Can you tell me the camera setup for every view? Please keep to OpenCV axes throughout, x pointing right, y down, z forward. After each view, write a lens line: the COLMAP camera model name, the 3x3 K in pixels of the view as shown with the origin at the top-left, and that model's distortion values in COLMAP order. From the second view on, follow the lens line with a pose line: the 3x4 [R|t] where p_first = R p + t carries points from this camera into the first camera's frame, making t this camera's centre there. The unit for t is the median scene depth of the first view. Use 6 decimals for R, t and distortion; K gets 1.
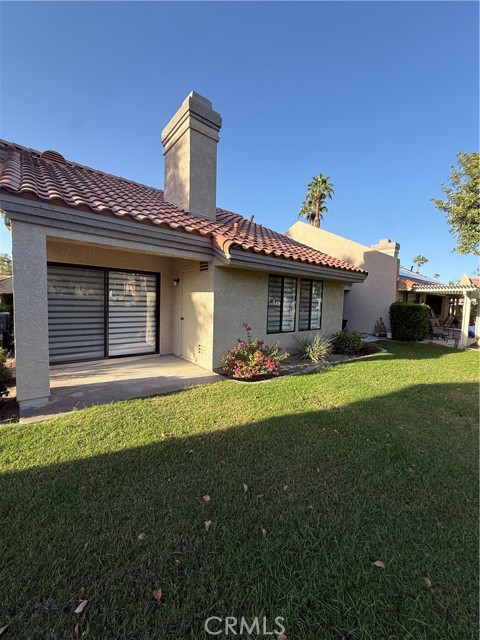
lens RADIAL K [[254.2, 0, 243.5], [0, 254.2, 320.9], [0, 0, 1]] dist [0.002387, -0.001048]
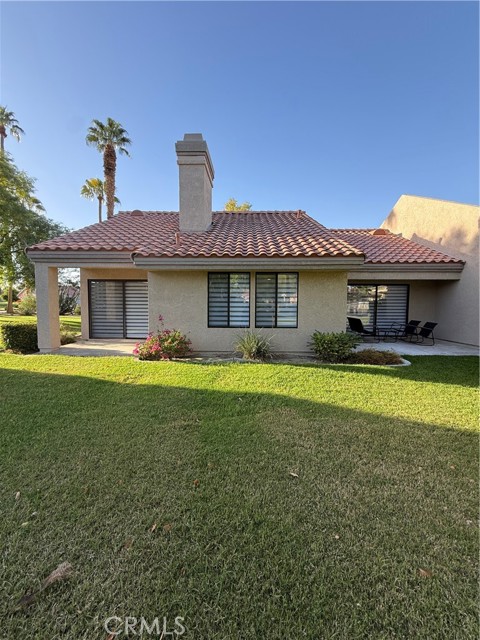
lens RADIAL K [[254.2, 0, 239.1], [0, 254.2, 319.6], [0, 0, 1]] dist [0.002387, -0.001048]
pose [[0.749279, 0.015733, -0.662068, 0.759952], [-0.034970, 0.999263, -0.015831, 0.025573], [0.661331, 0.035015, 0.749277, 0.230677]]
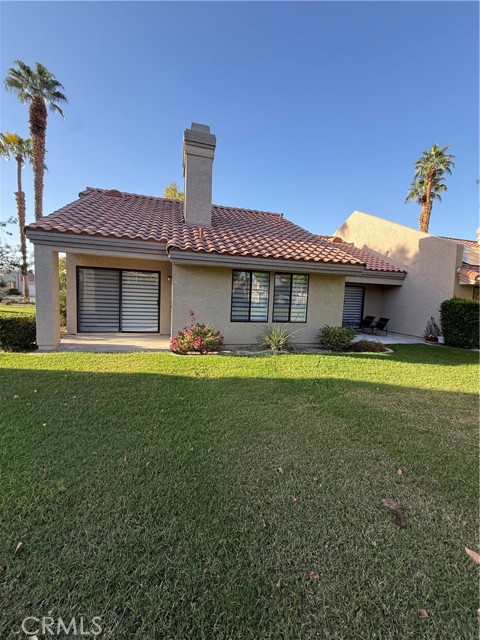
lens RADIAL K [[254.2, 0, 239.2], [0, 254.2, 319.7], [0, 0, 1]] dist [0.002387, -0.001048]
pose [[0.908737, 0.045846, -0.414843, 0.501135], [-0.046156, 0.998891, 0.009284, 0.024849], [0.414809, 0.010711, 0.909846, -0.016759]]
